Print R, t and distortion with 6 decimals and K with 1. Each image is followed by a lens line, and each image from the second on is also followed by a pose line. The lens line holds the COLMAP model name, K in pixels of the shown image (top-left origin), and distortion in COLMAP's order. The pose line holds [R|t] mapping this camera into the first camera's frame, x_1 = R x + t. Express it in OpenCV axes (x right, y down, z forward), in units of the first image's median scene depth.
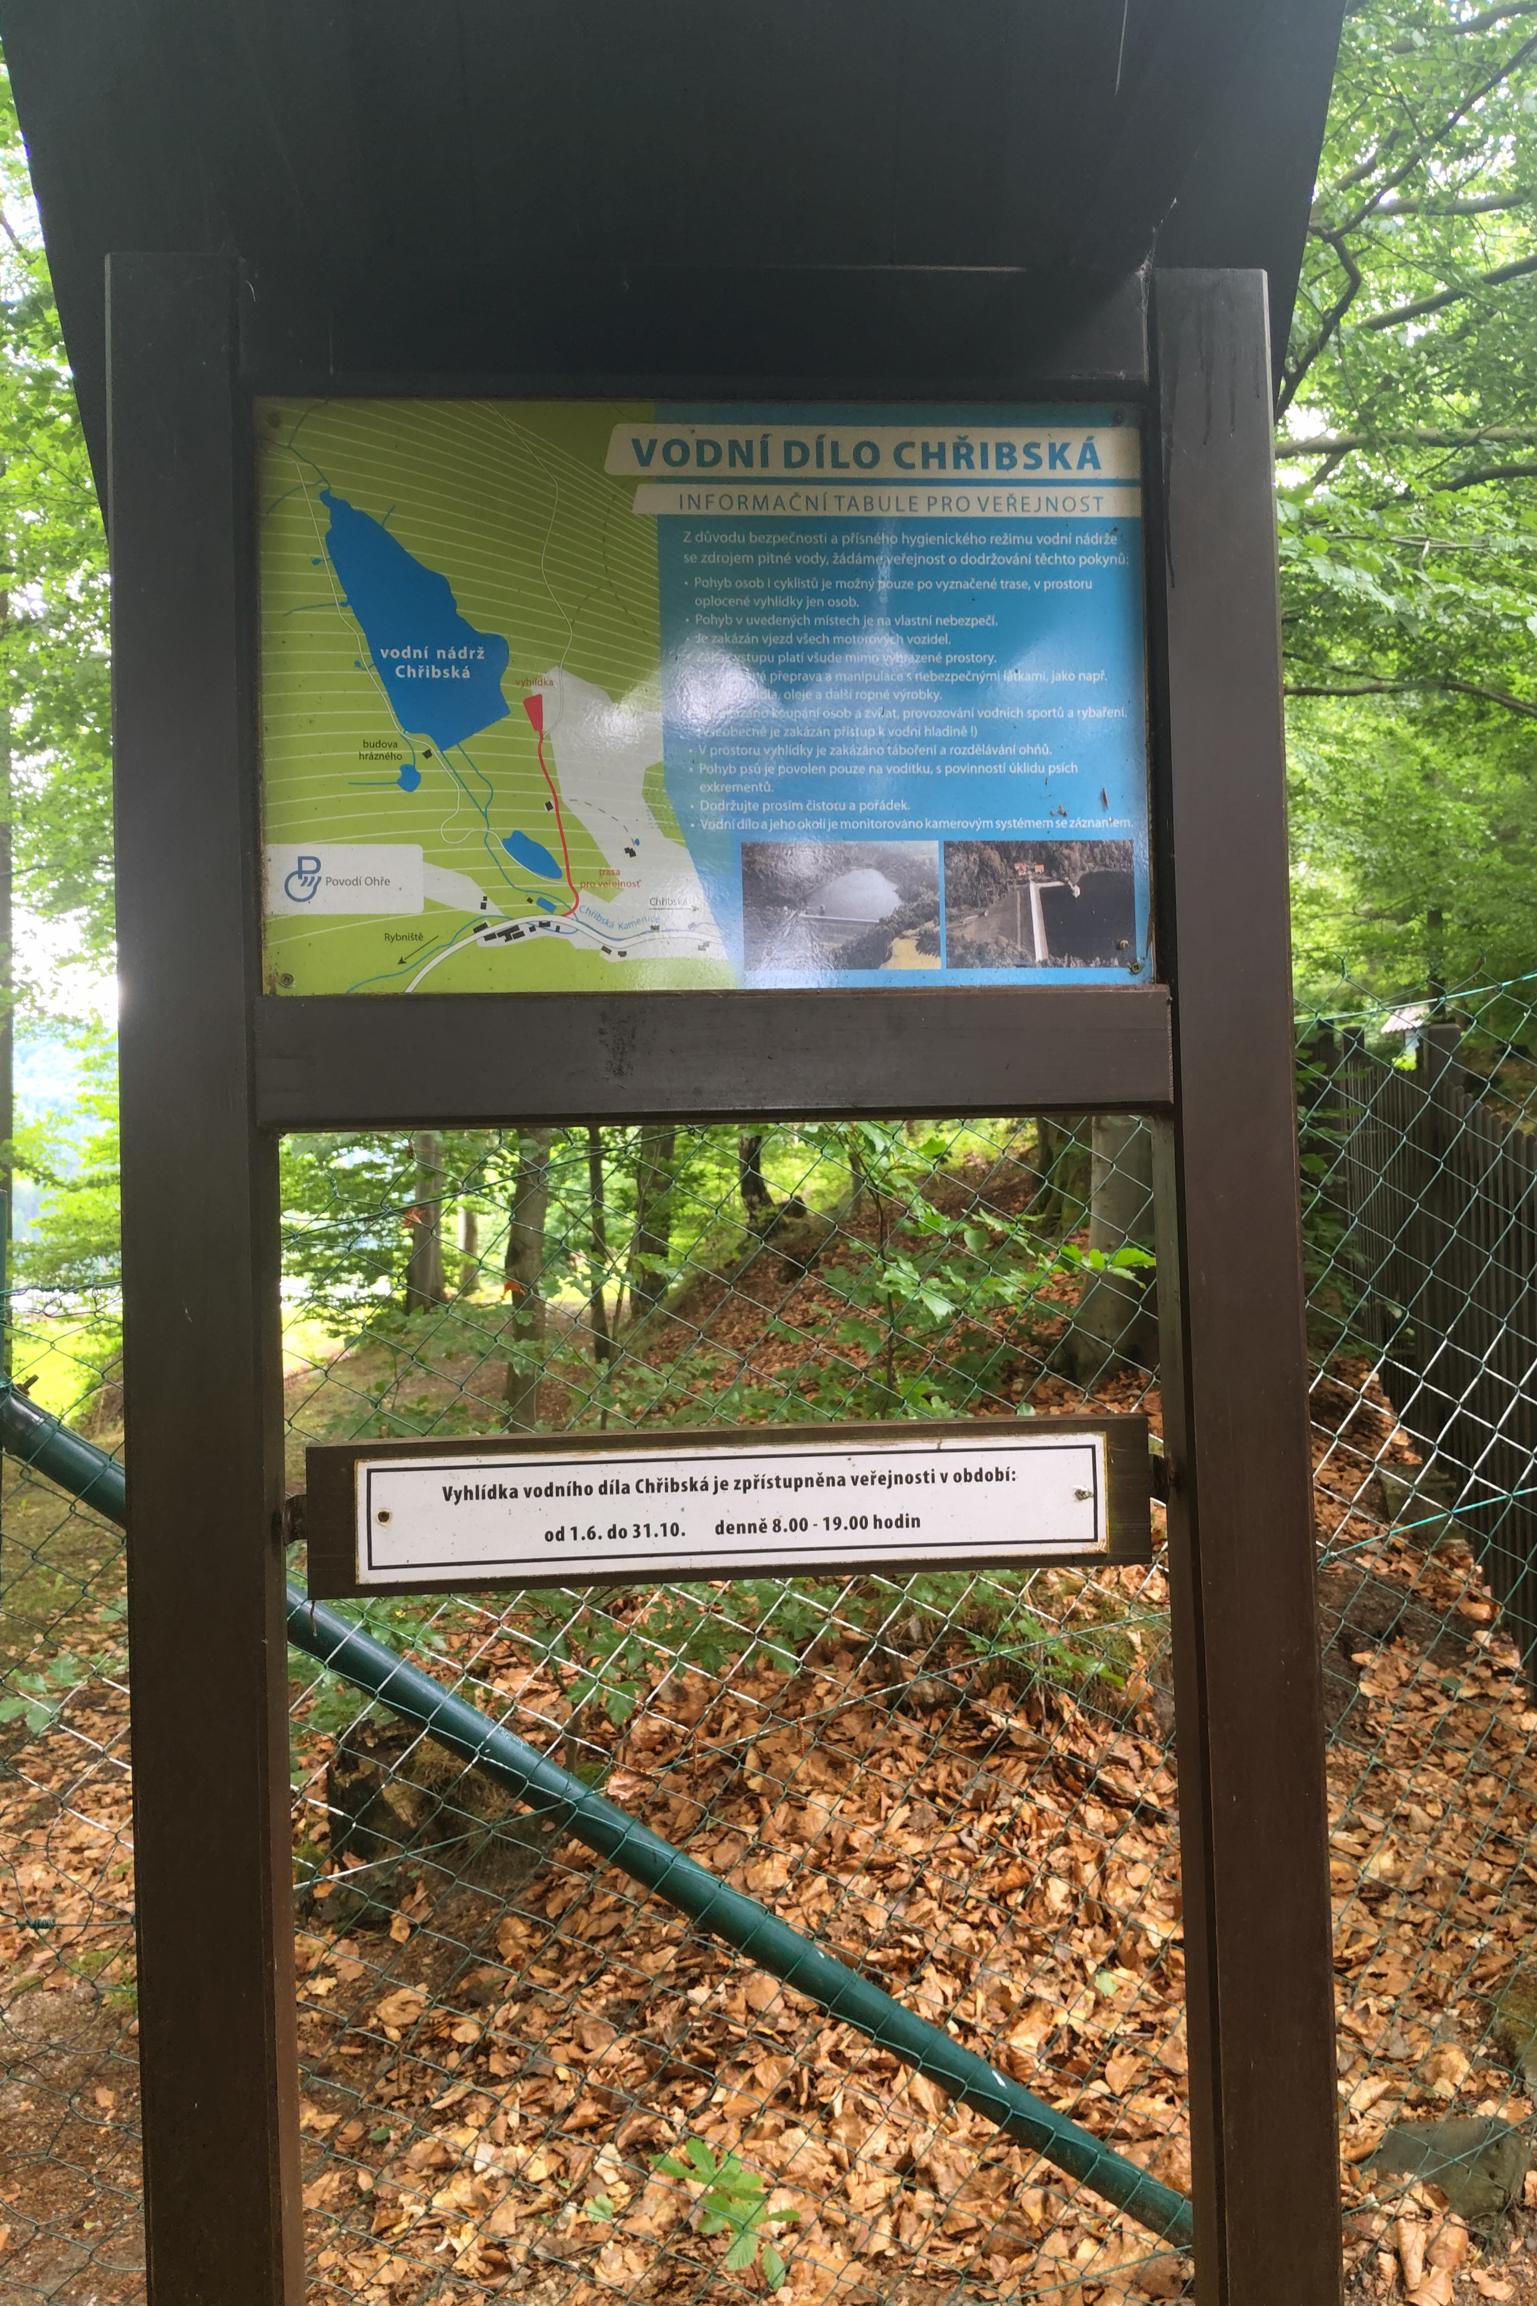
lens RADIAL K [[1837.4, 0, 811.2], [0, 1837.4, 1151.1], [0, 0, 1]] dist [0.058075, -0.120728]
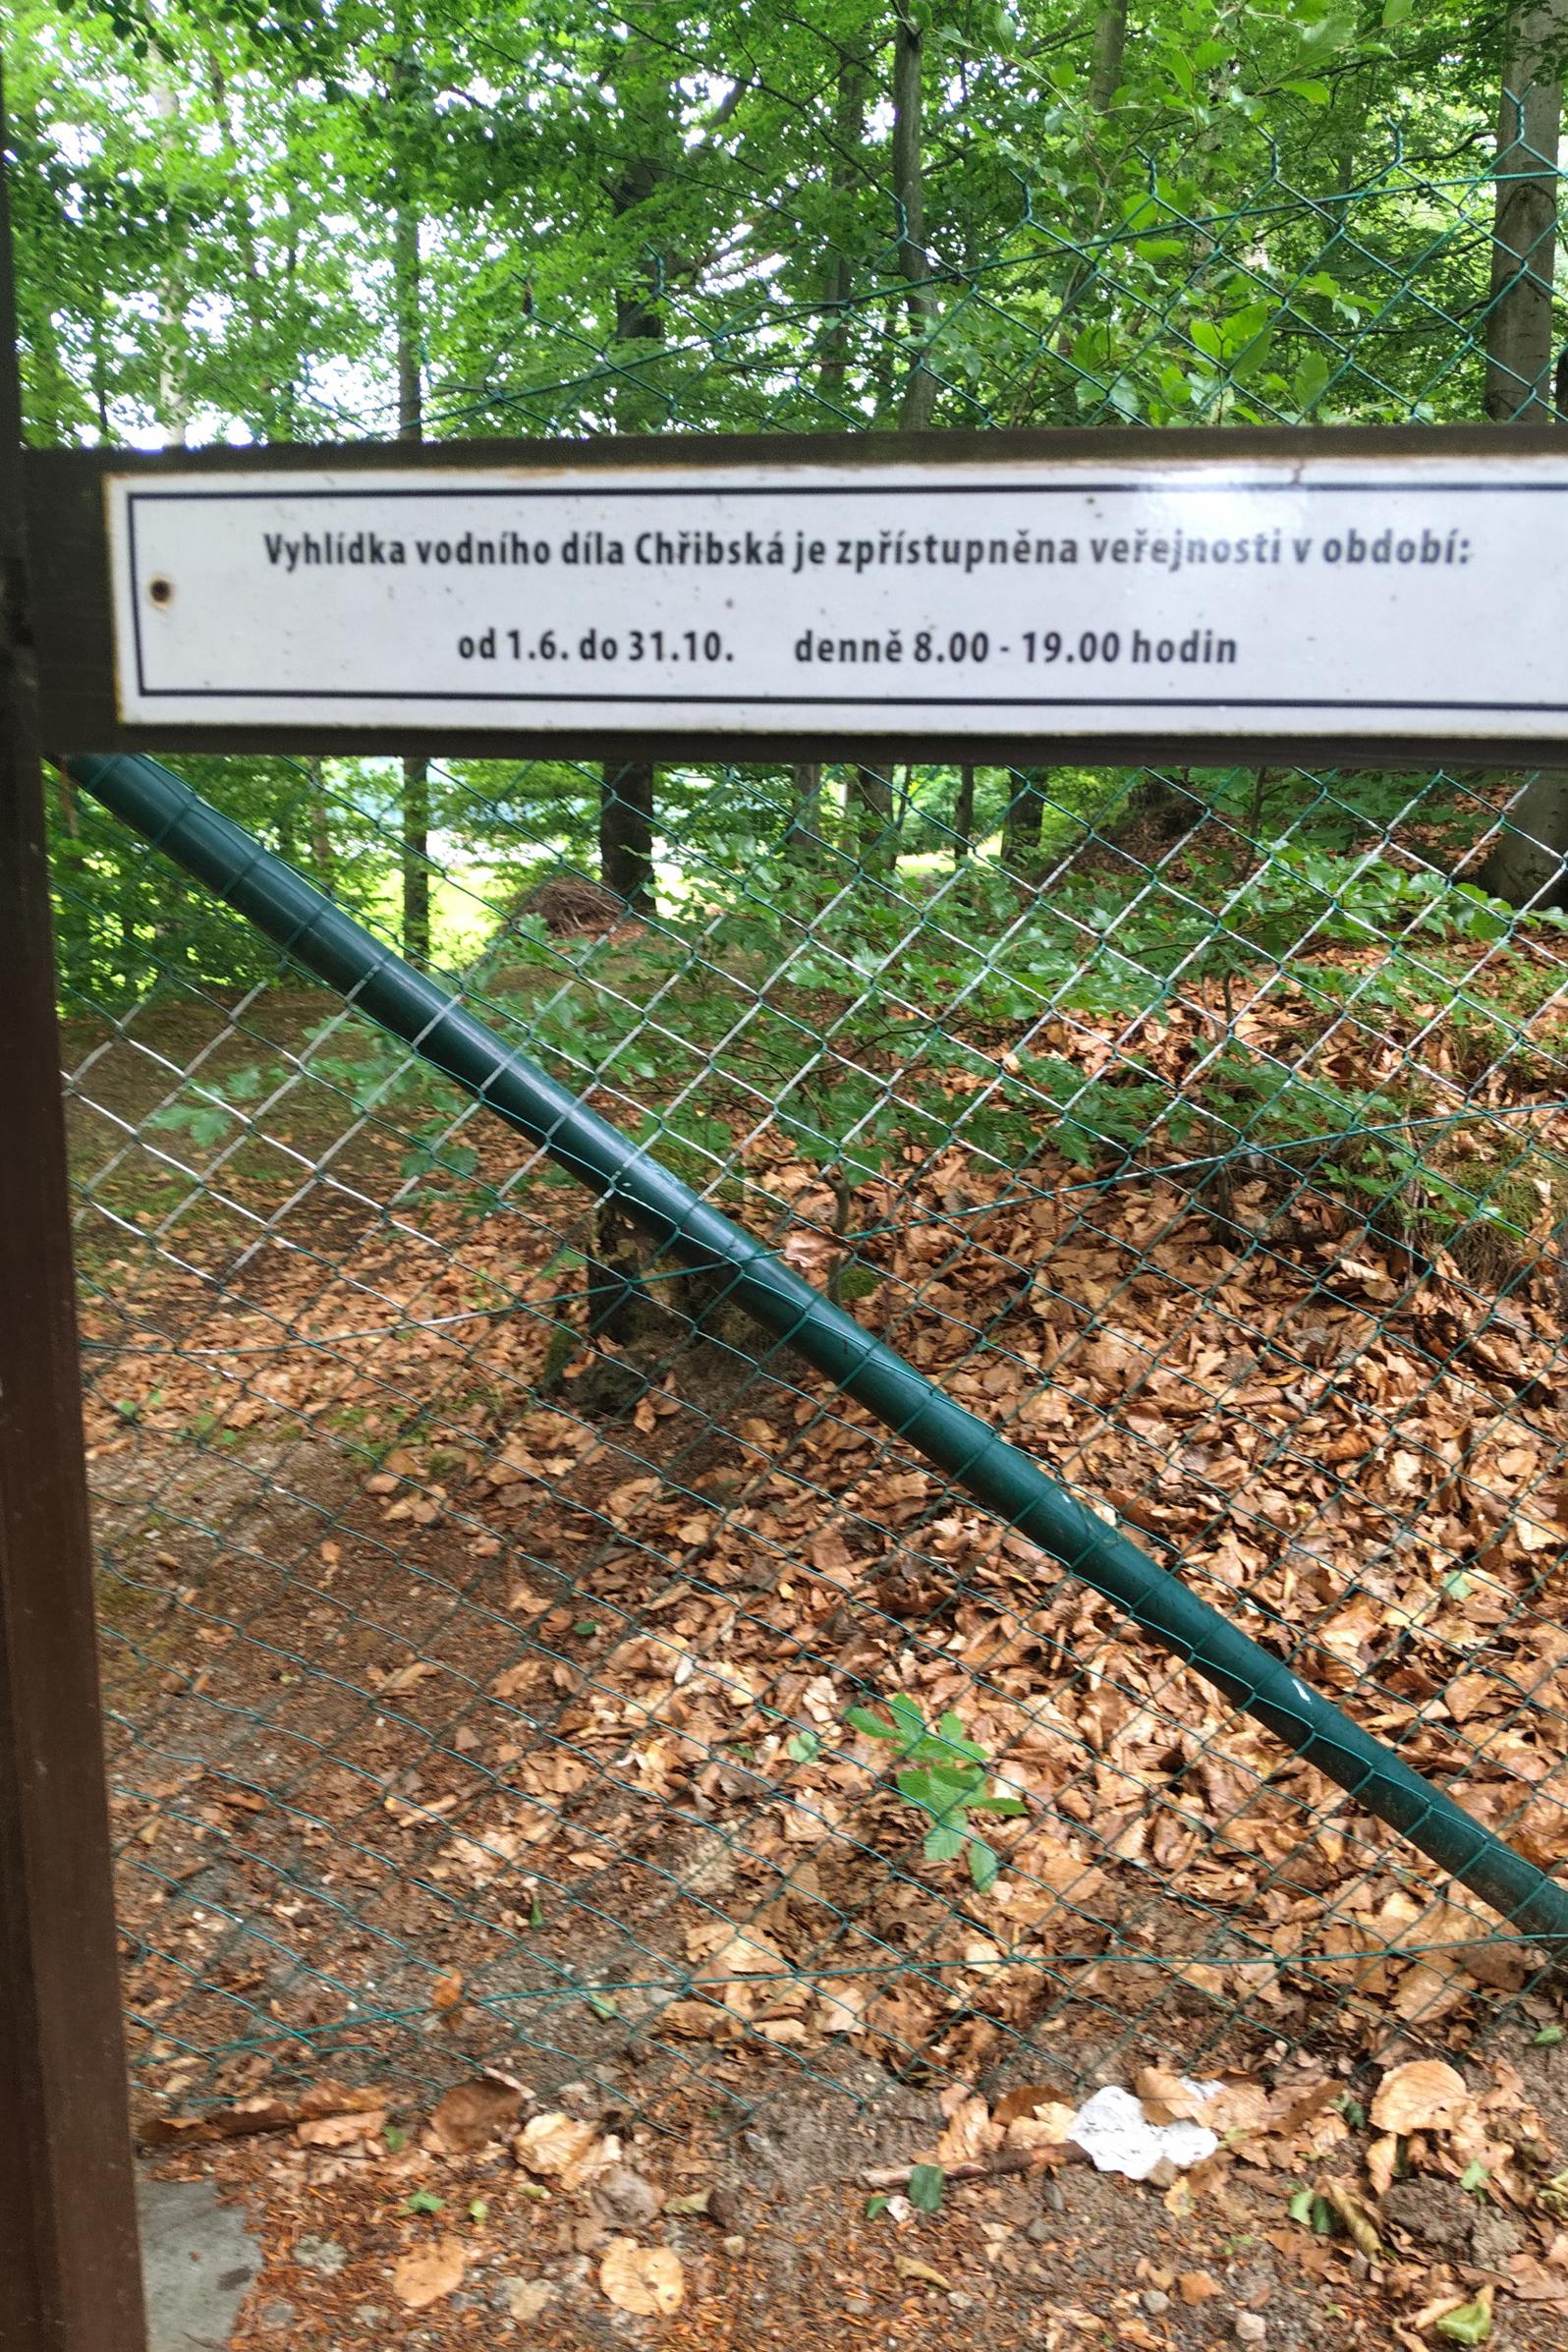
lens RADIAL K [[1727.0, 0, 827.5], [0, 1727.0, 1166.0], [0, 0, 1]] dist [0.166336, -0.402530]
pose [[0.976479, 0.088460, -0.196629, 0.028289], [-0.041654, 0.972178, 0.230511, 0.113537], [0.211549, -0.216899, 0.952996, 0.264810]]
